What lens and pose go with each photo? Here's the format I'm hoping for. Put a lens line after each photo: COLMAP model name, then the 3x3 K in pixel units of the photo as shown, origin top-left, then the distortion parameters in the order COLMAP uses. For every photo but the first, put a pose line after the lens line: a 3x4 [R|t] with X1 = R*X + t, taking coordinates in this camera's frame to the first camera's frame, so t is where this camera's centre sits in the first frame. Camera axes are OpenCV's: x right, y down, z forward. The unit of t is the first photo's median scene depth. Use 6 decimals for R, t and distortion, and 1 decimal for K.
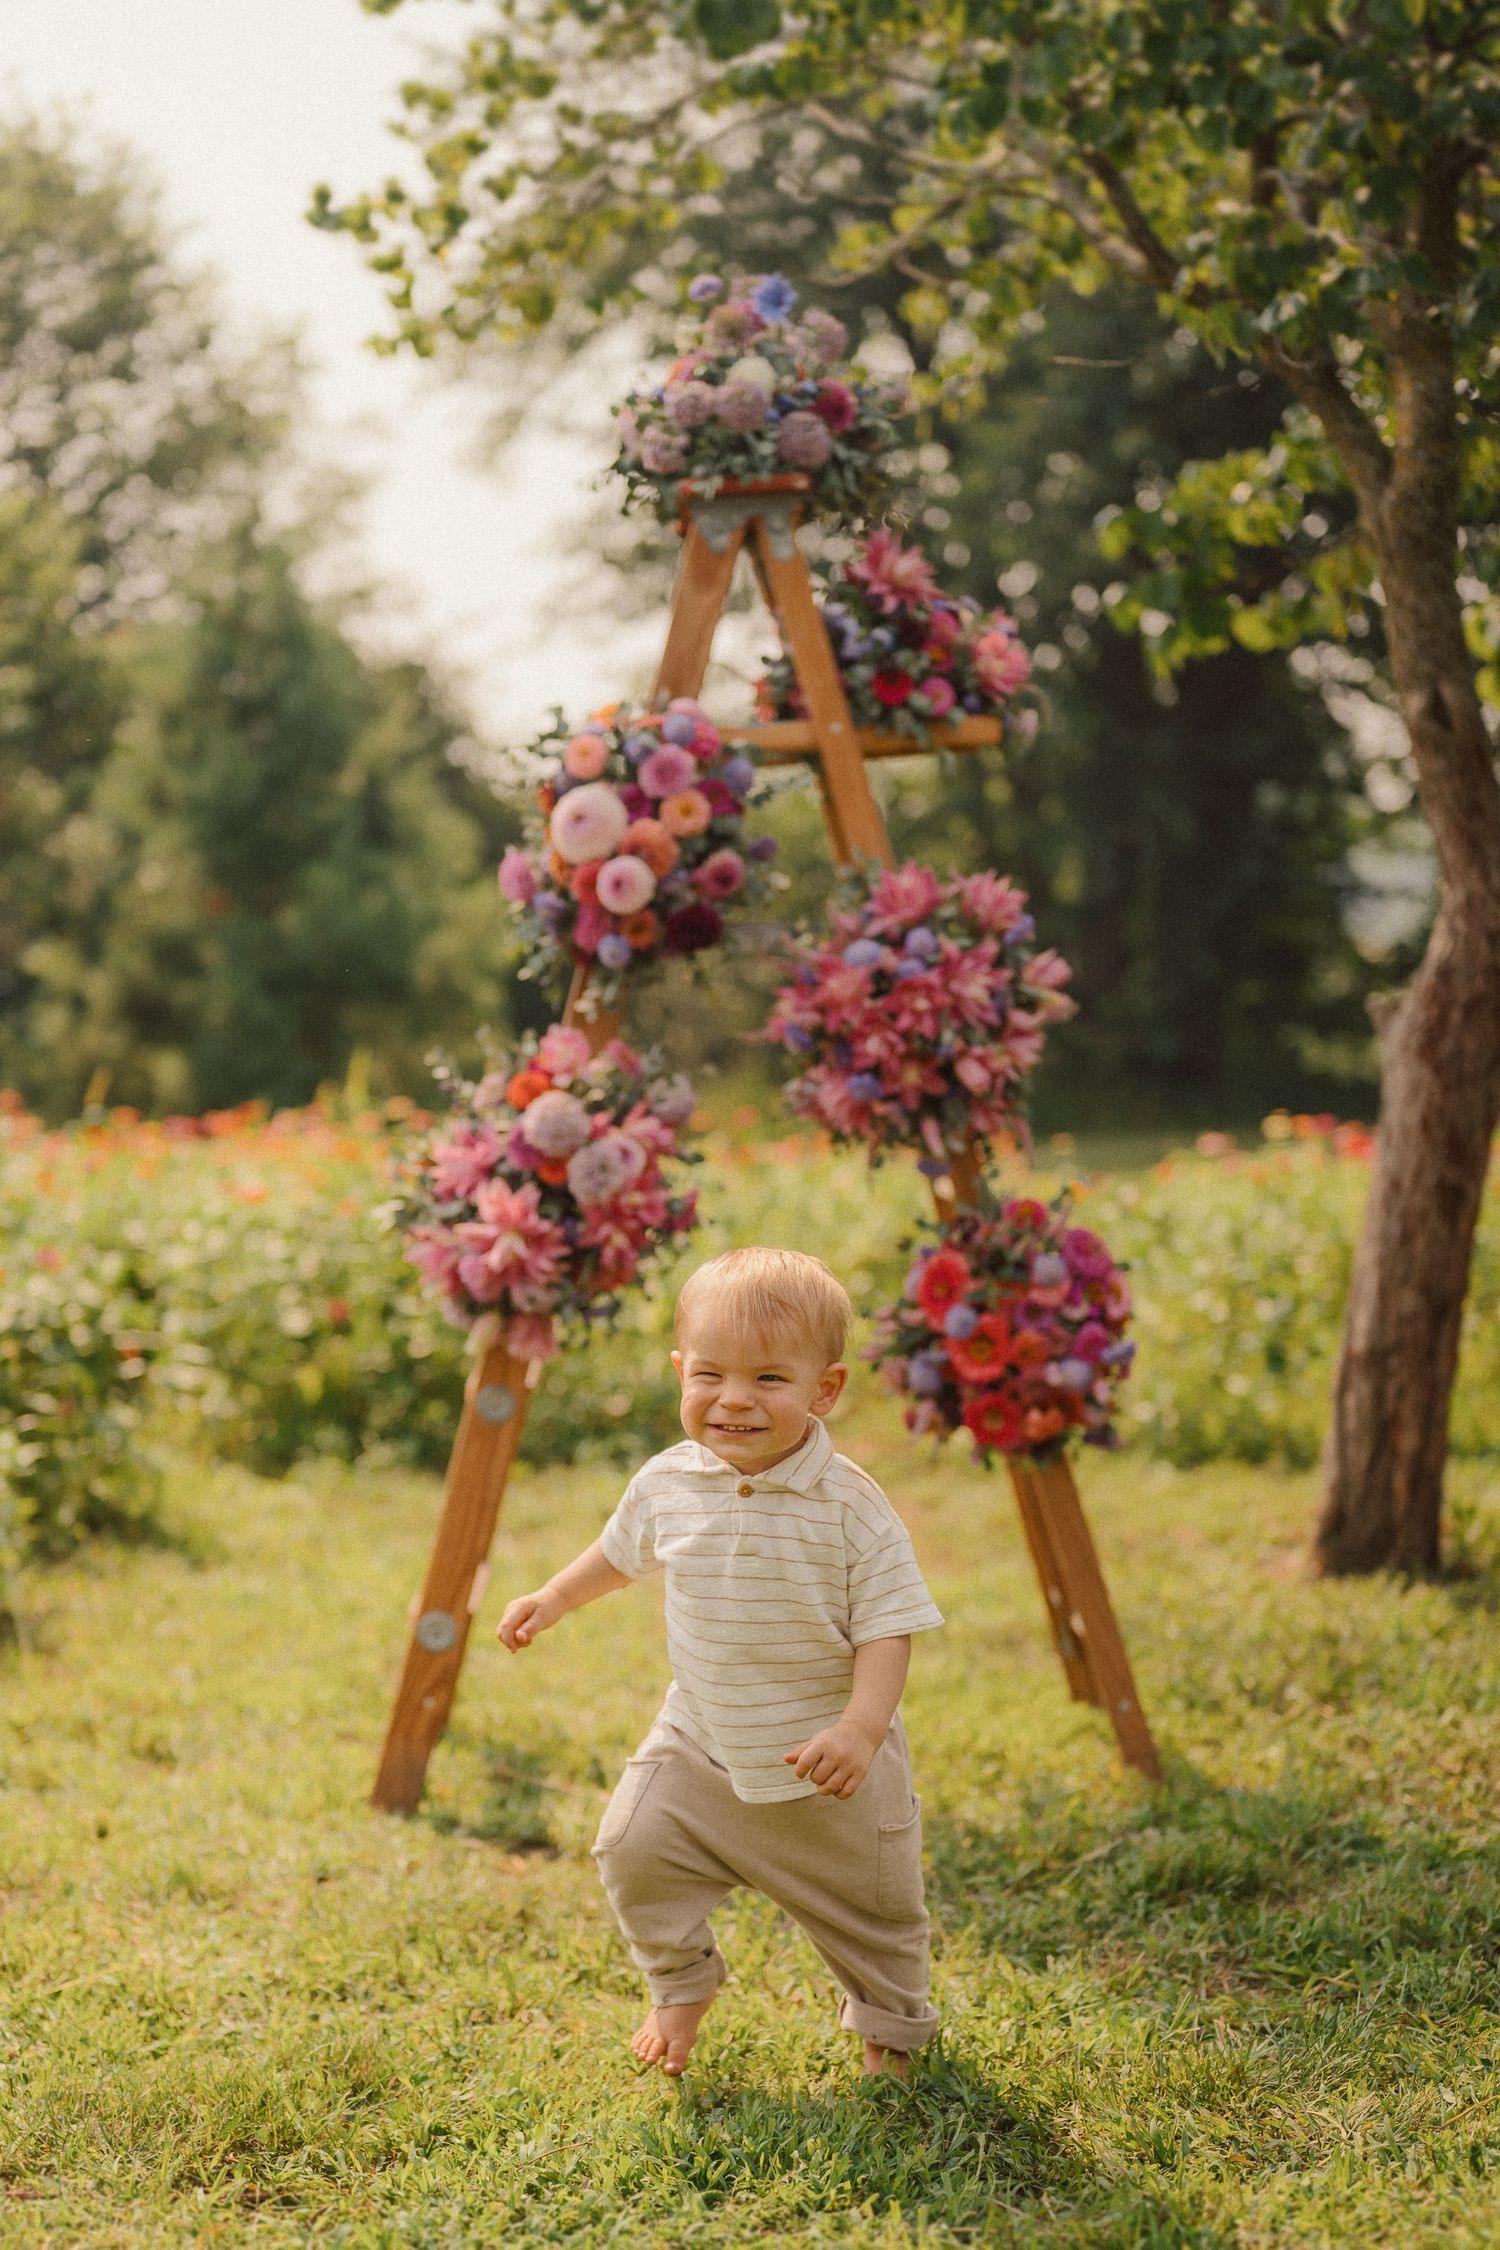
lens RADIAL K [[3552.8, 0, 671.7], [0, 3552.8, 1219.0], [0, 0, 1]] dist [0.015980, 0.105444]
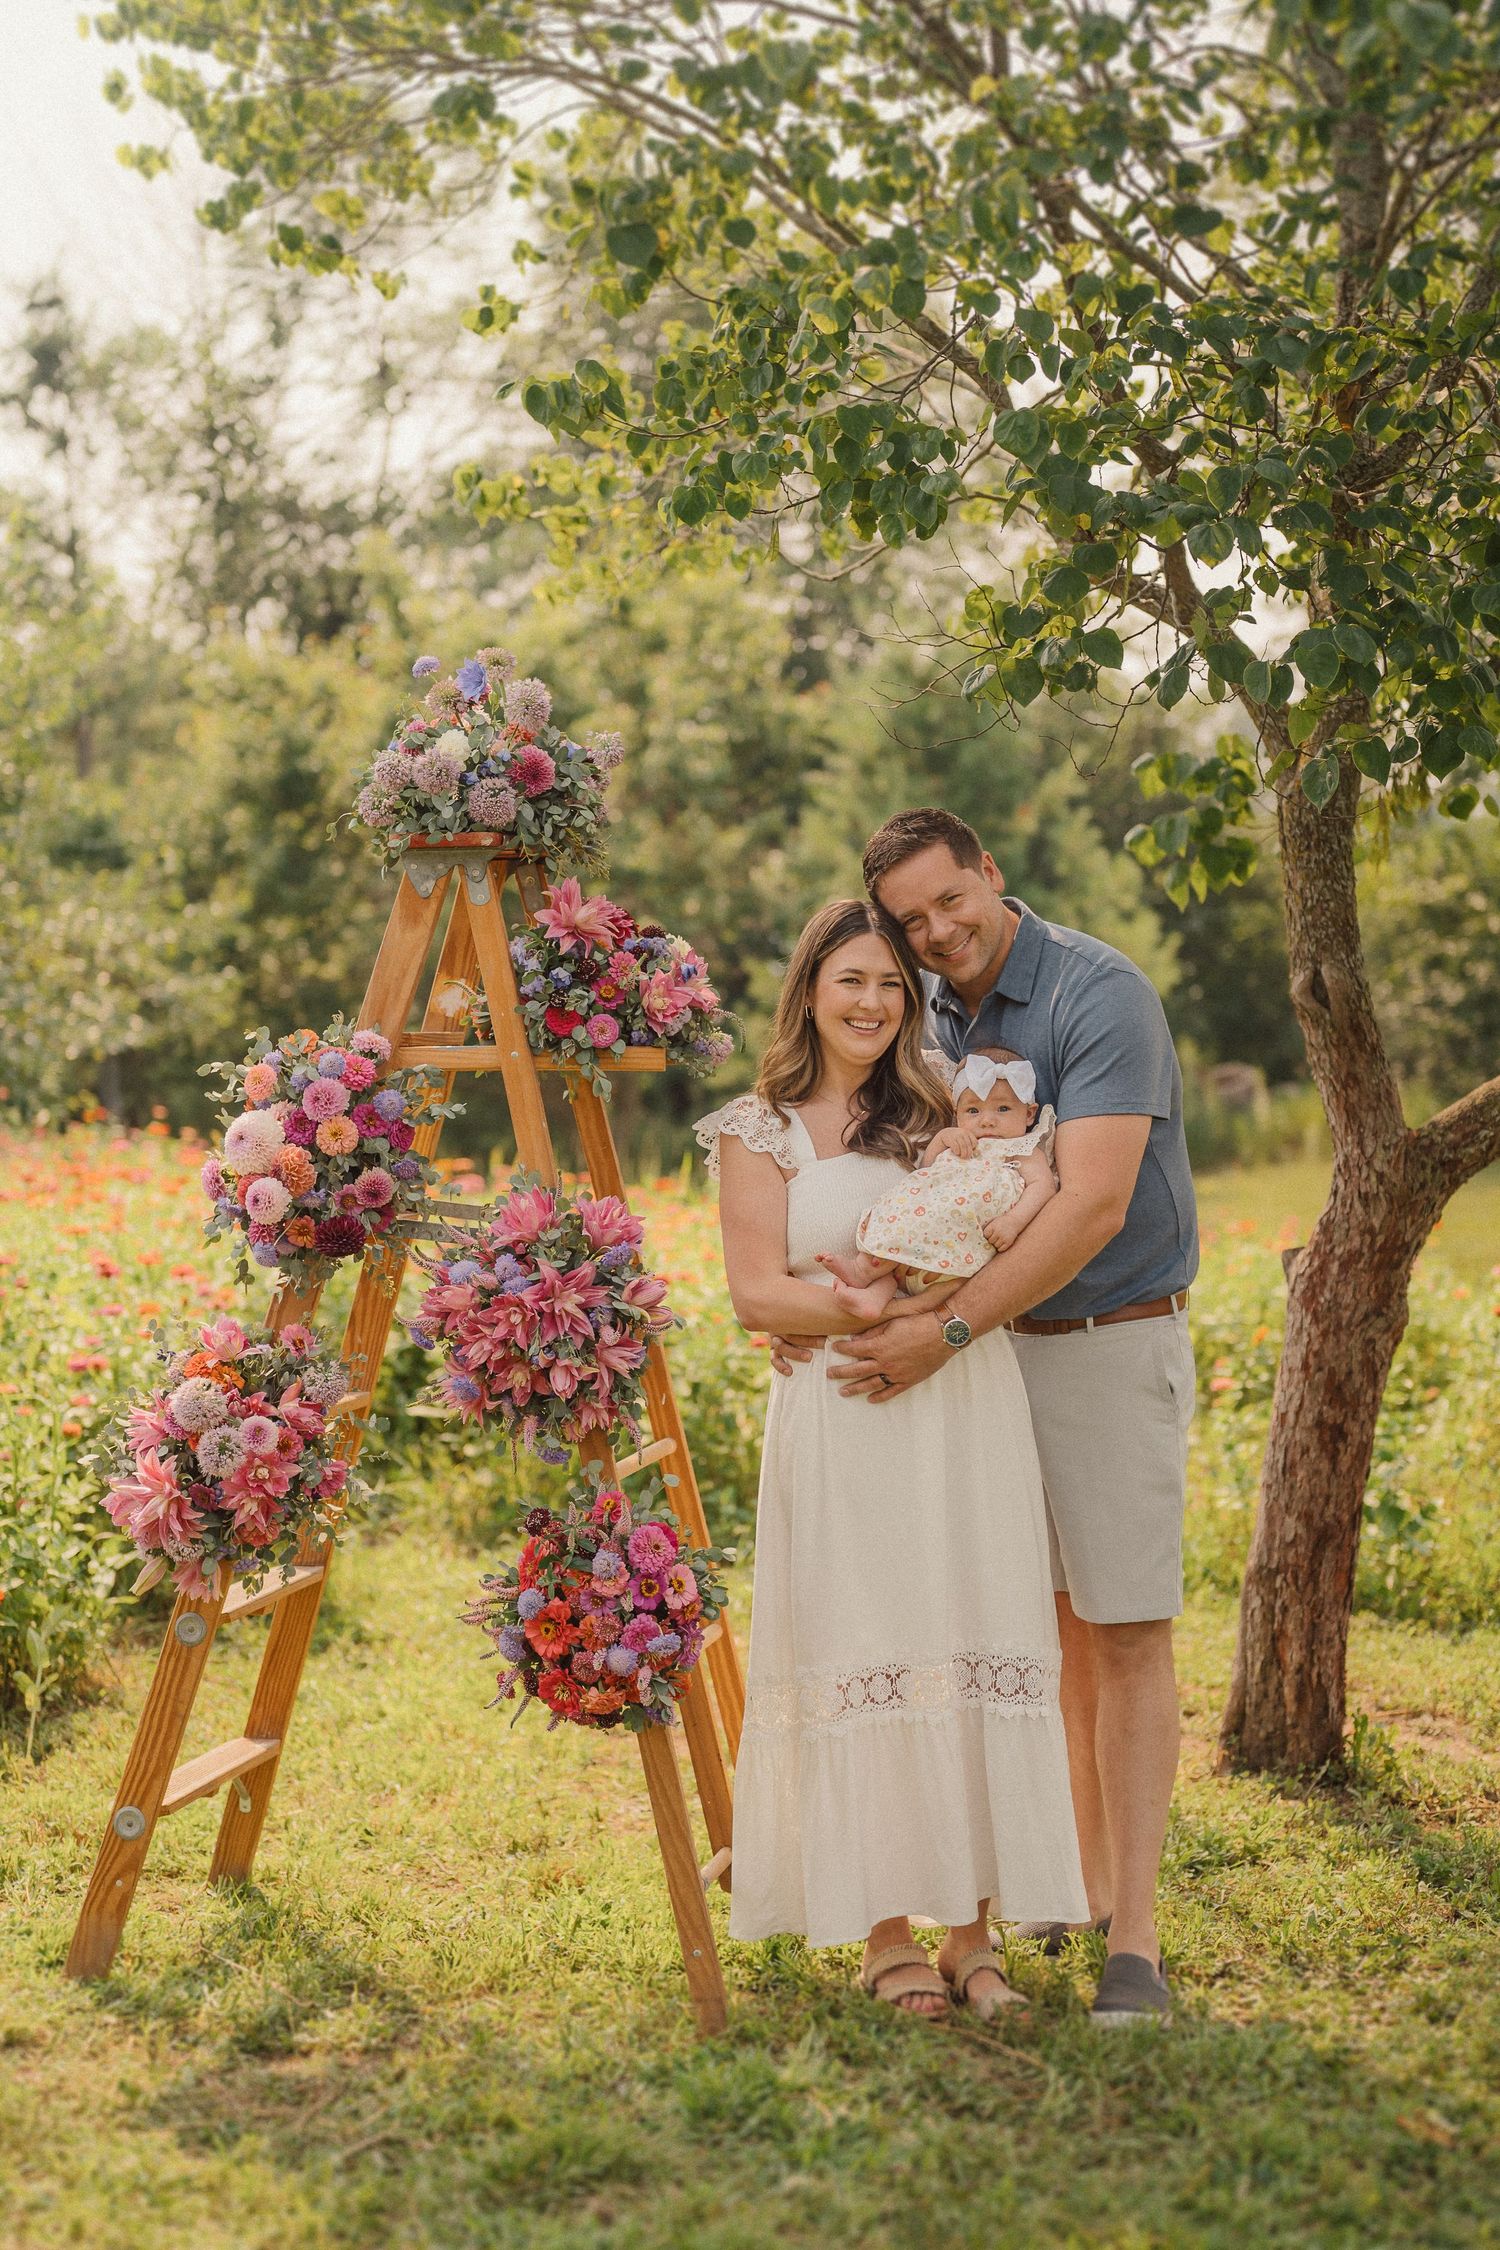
lens RADIAL K [[3176.8, 0, 706.6], [0, 3176.8, 1093.5], [0, 0, 1]] dist [-0.015110, -0.046485]
pose [[0.970411, 0.046127, -0.237014, 0.346711], [-0.051122, 0.998580, -0.014969, -0.113693], [0.235987, 0.026643, 0.971391, 0.031052]]
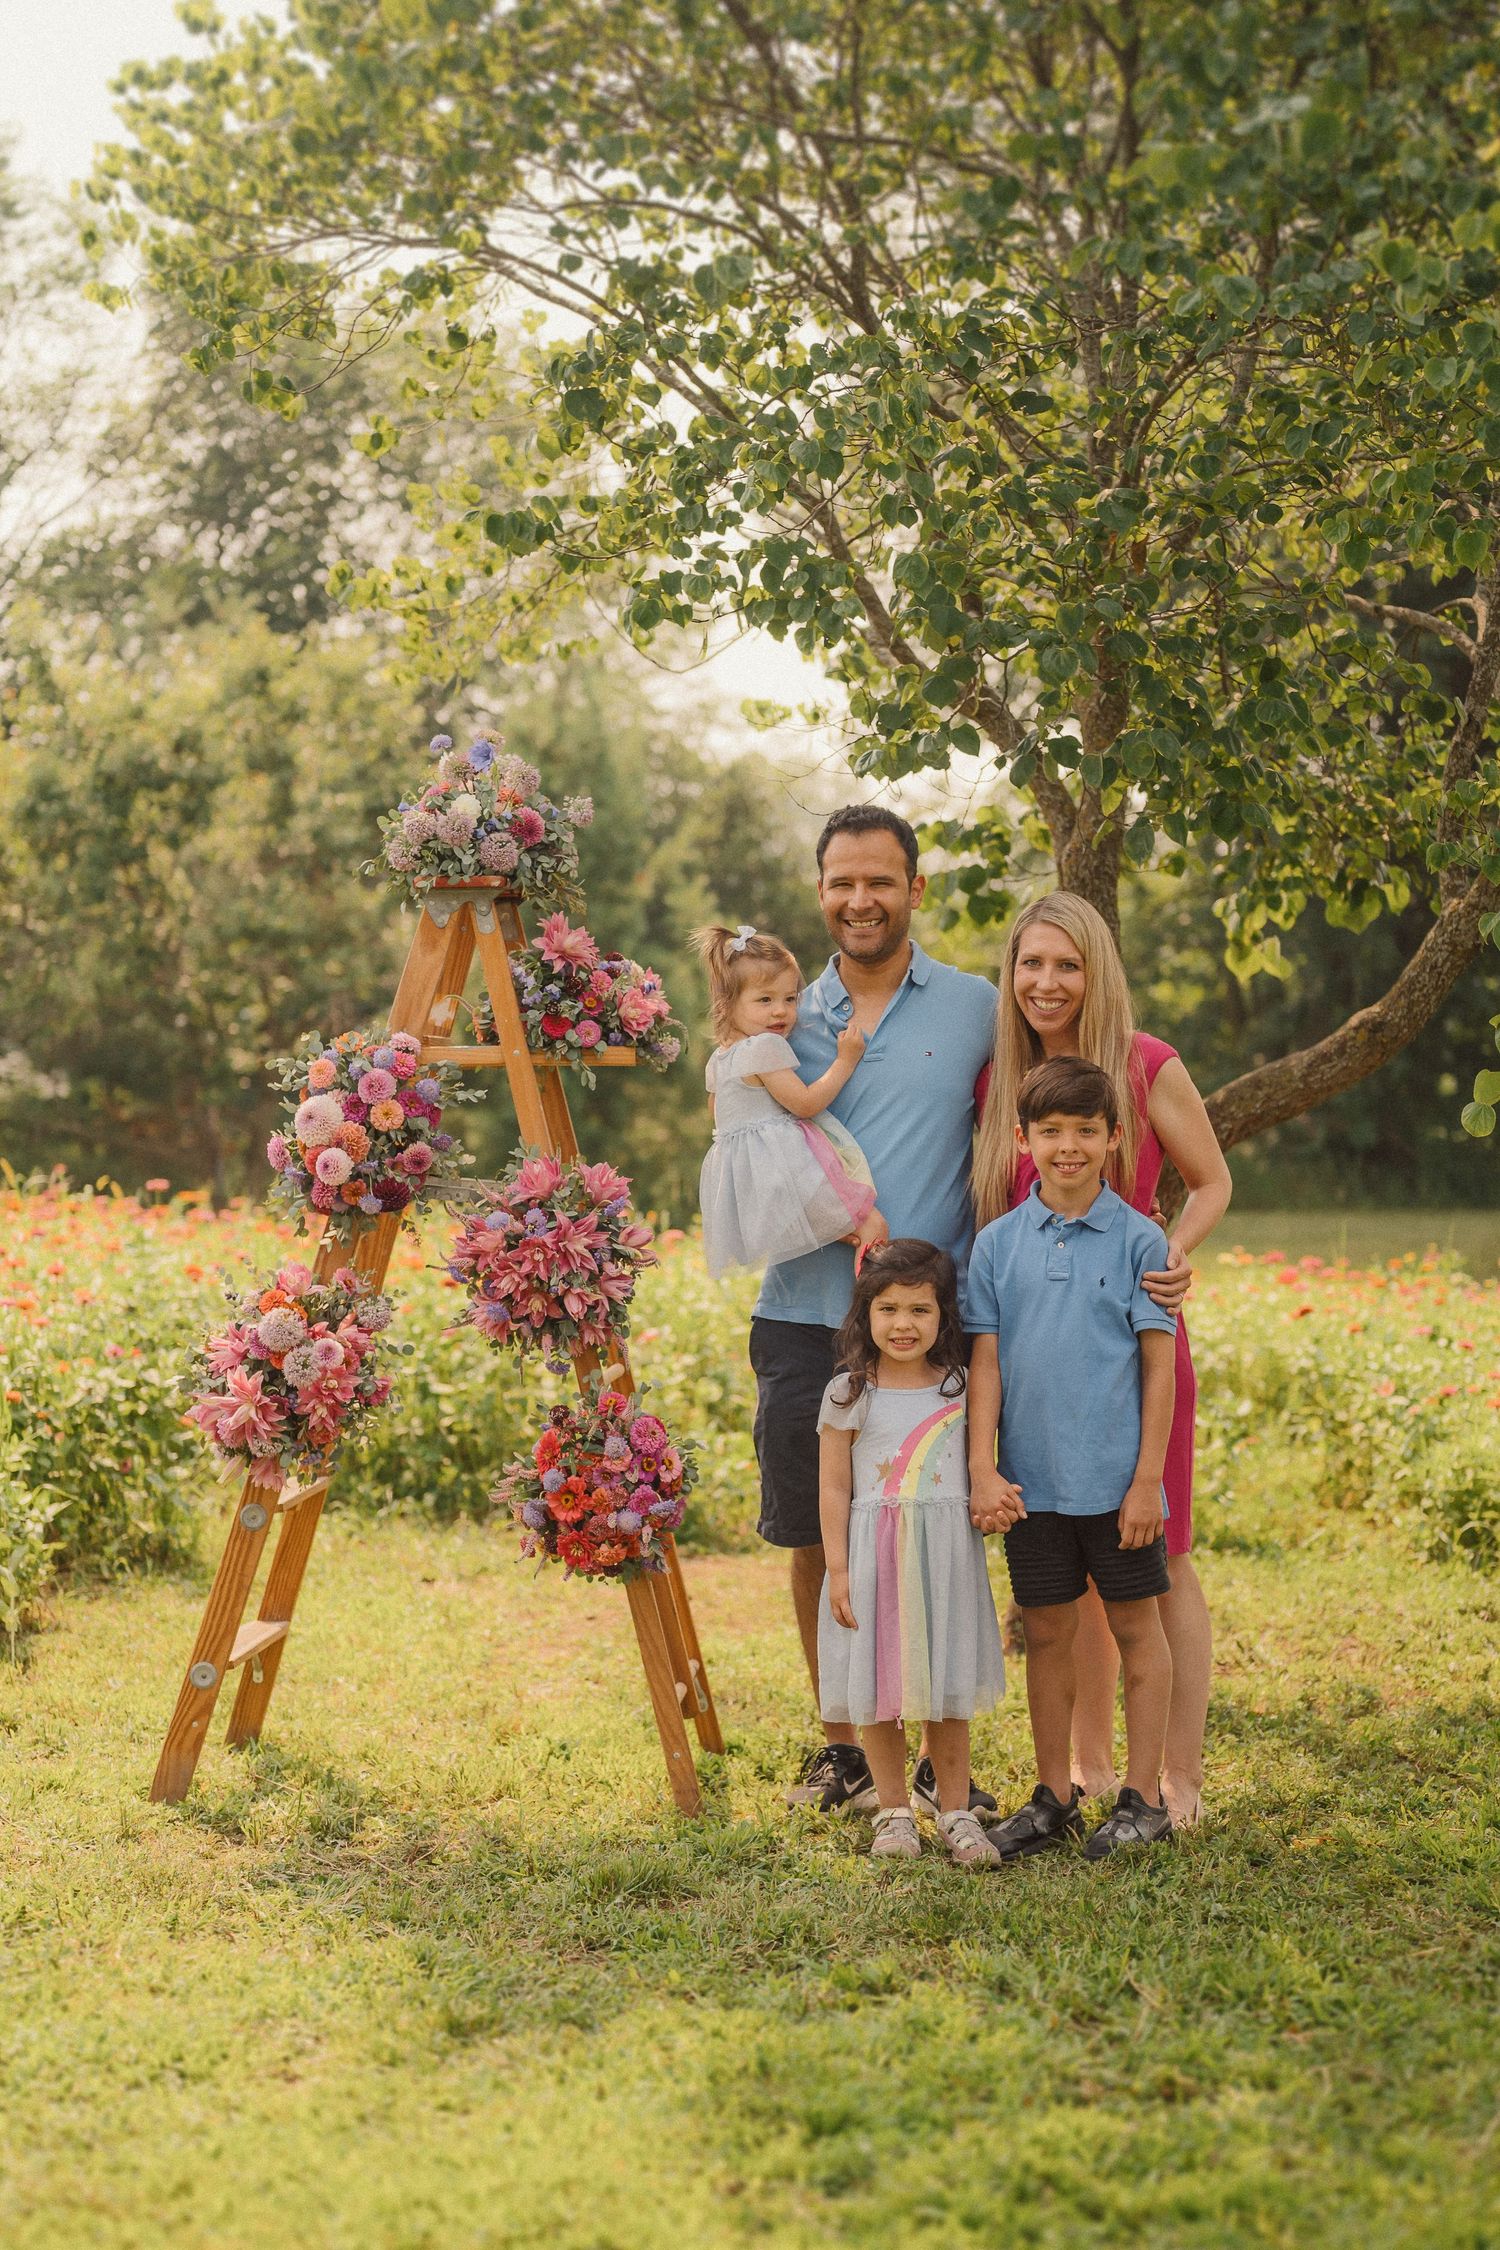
lens RADIAL K [[3147.7, 0, 750.0], [0, 3147.7, 1125.0], [0, 0, 1]] dist [-0.012717, -0.013587]
pose [[0.995486, 0.040294, -0.085933, 0.249477], [-0.043281, 0.998512, -0.033179, -0.071290], [0.084468, 0.036748, 0.995748, -0.248197]]
